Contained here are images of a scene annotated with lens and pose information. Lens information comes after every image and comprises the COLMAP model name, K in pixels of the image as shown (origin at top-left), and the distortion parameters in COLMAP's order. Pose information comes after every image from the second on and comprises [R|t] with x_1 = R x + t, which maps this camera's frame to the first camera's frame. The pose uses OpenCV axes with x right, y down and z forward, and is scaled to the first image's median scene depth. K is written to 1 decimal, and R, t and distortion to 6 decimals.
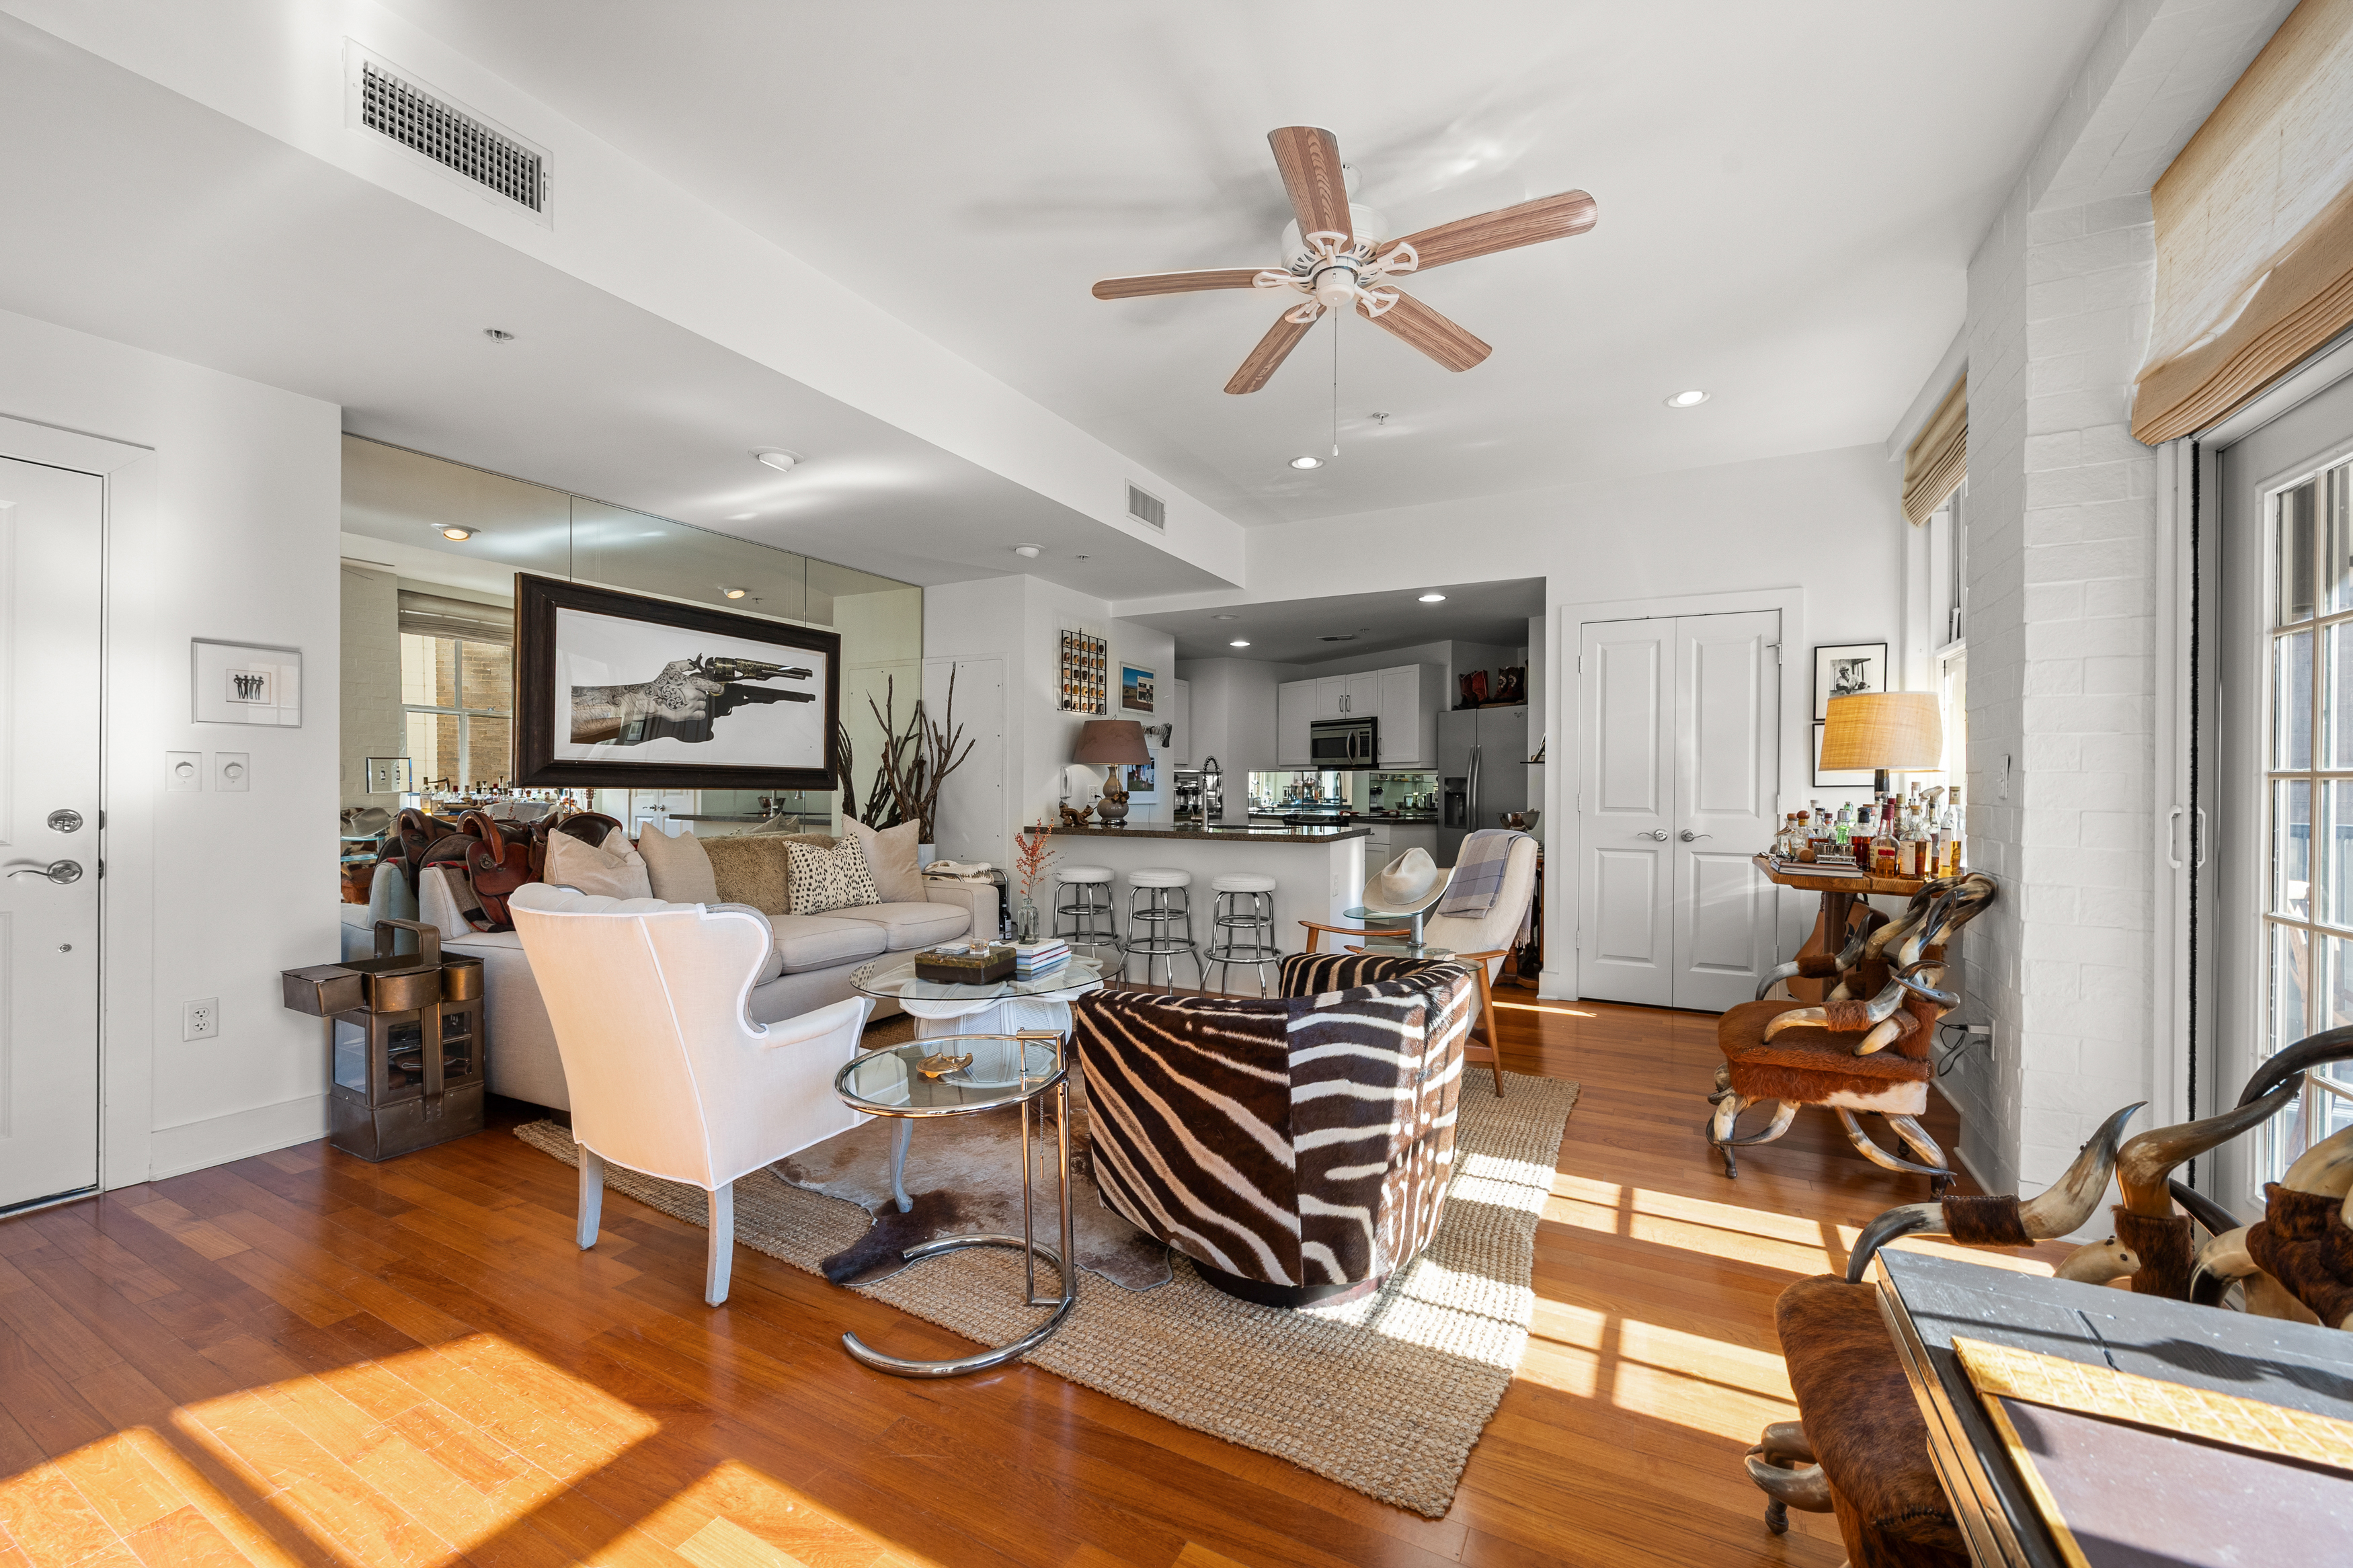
lens RADIAL K [[915.3, 0, 1192.8], [0, 915.3, 792.9], [0, 0, 1]] dist [-0.003307, 0.001471]
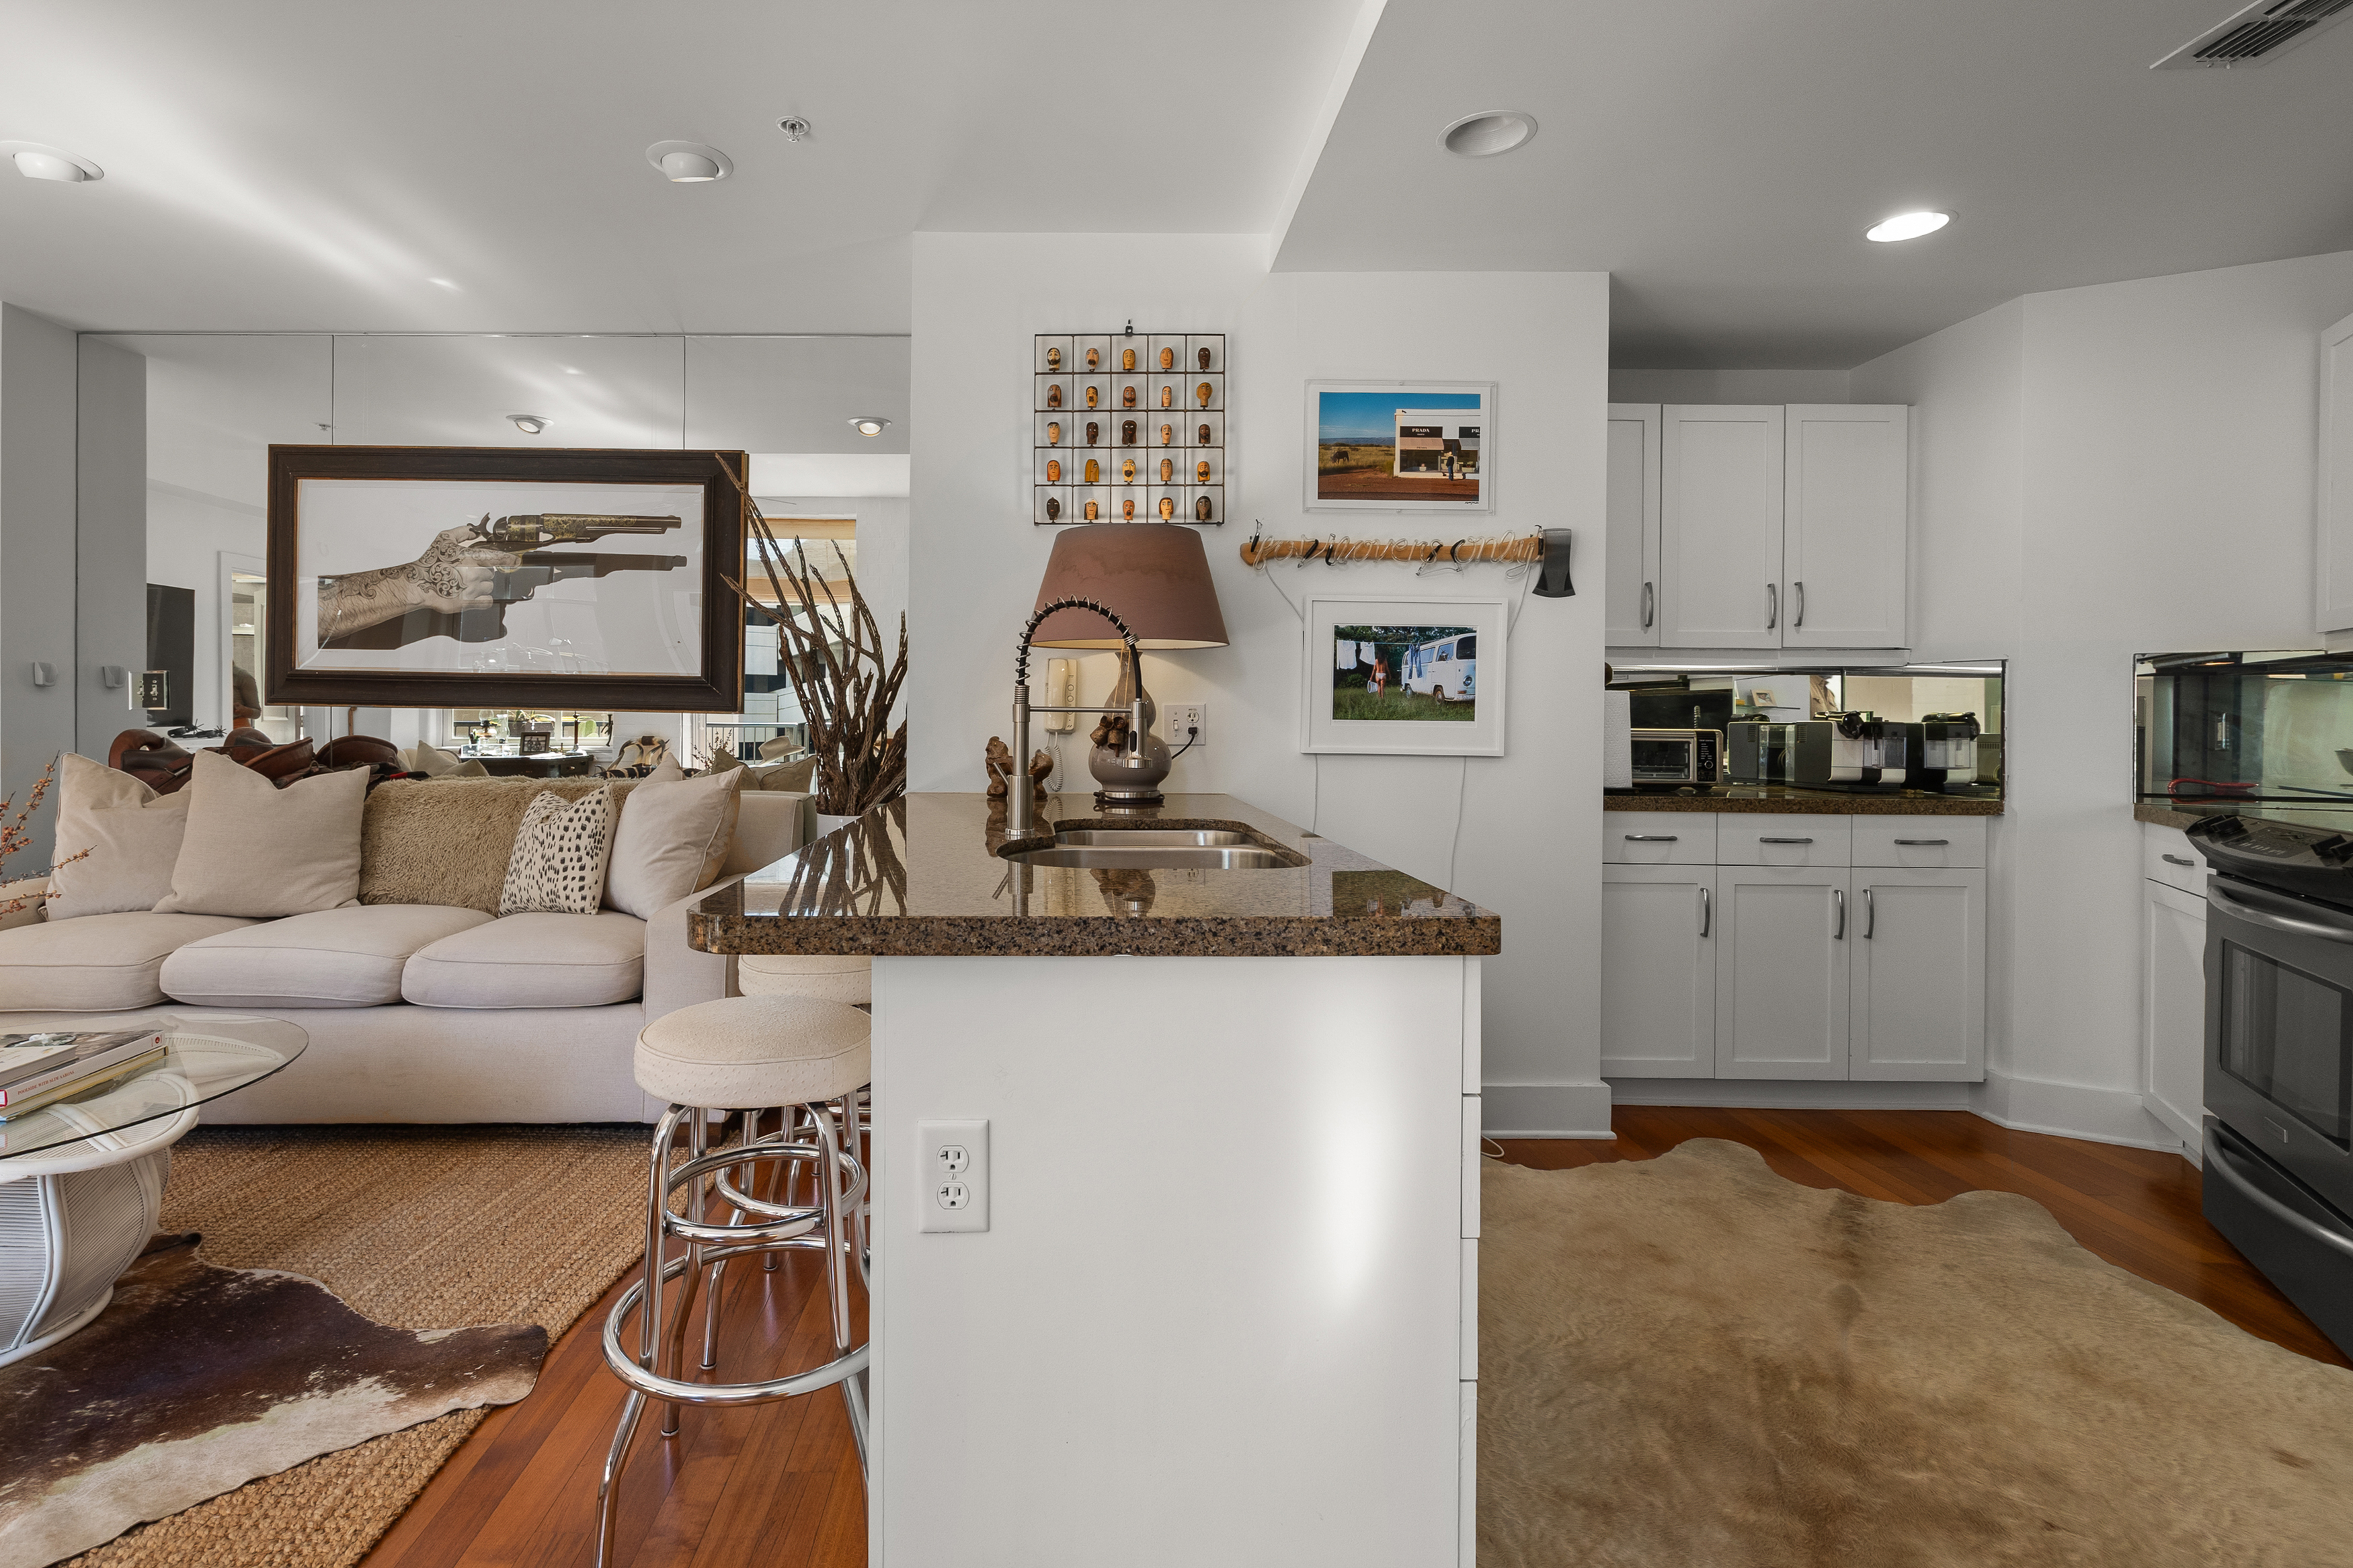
lens RADIAL K [[1142.5, 0, 1076.8], [0, 1142.5, 716.0], [0, 0, 1]] dist [-0.005109, 0.000911]
pose [[0.452708, -0.003252, -0.891653, 0.436923], [-0.013417, 0.999855, -0.010459, 0.003628], [0.891558, 0.016698, 0.452599, 1.021496]]
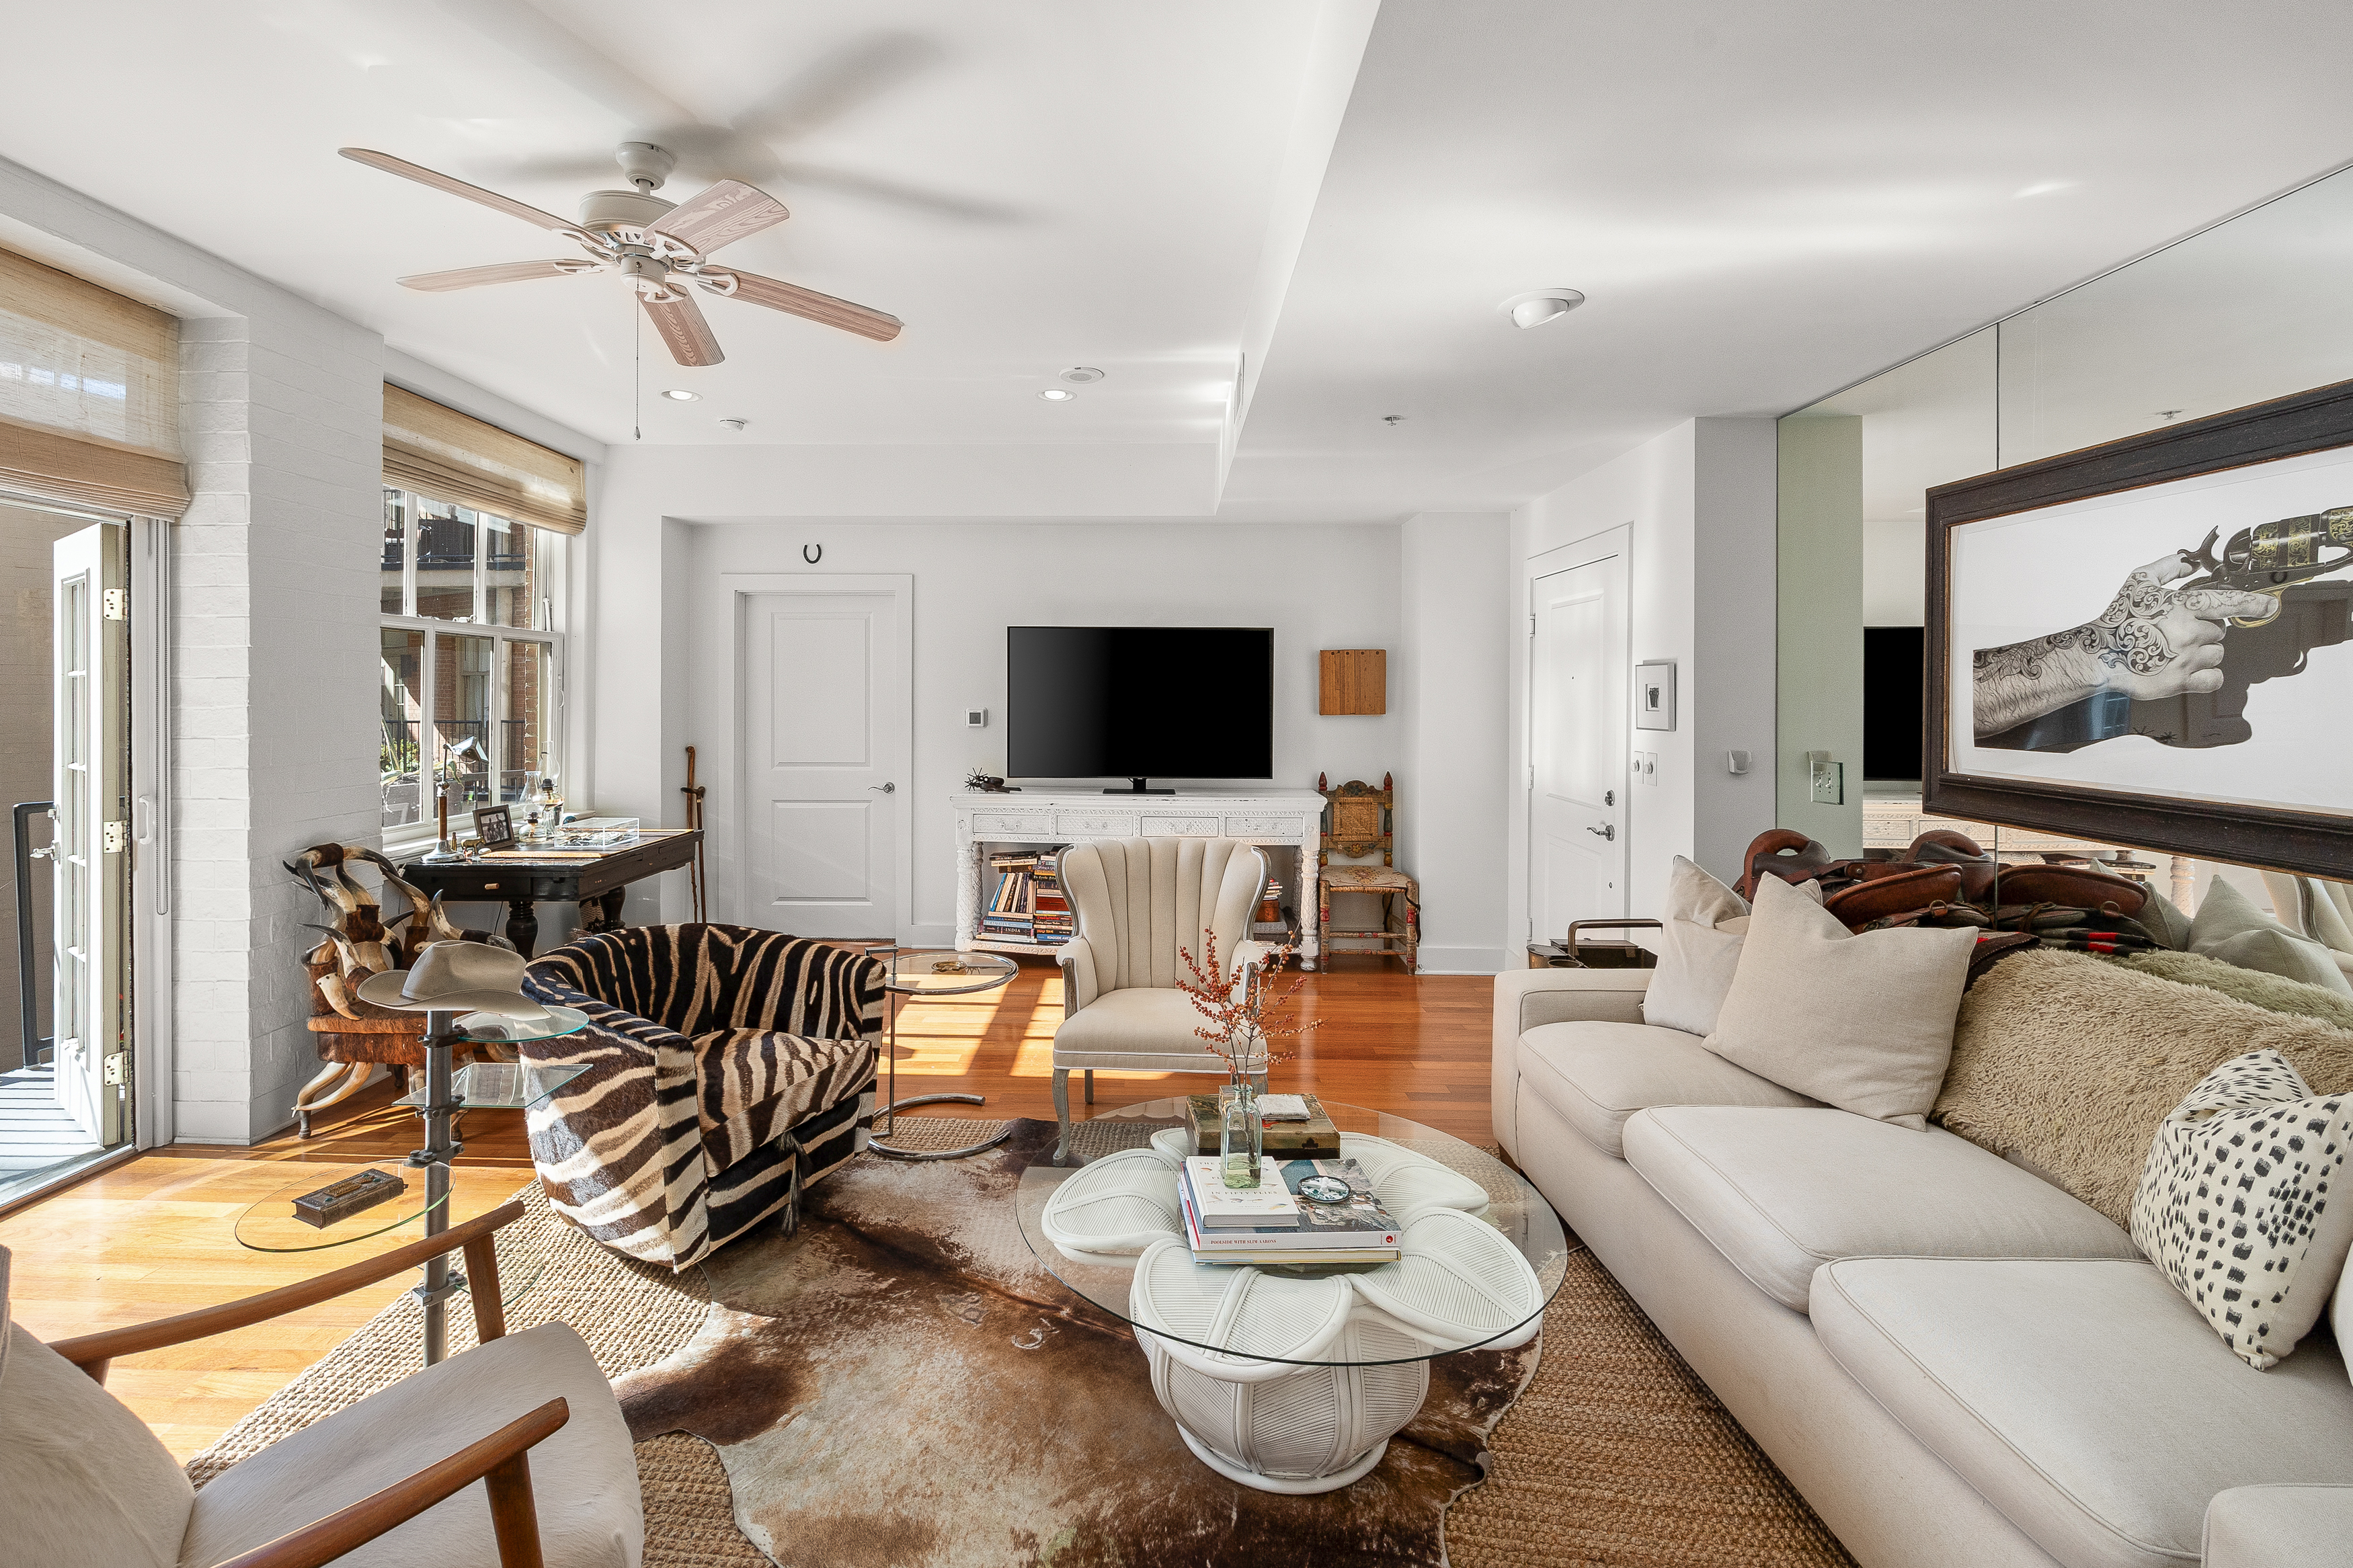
lens RADIAL K [[984.5, 0, 1119.2], [0, 984.5, 701.7], [0, 0, 1]] dist [0.006636, -0.001563]
pose [[-0.903929, -0.006450, -0.427633, 0.083386], [-0.012699, 0.999850, 0.011762, -0.075874], [0.427493, 0.016062, -0.903876, 1.203241]]
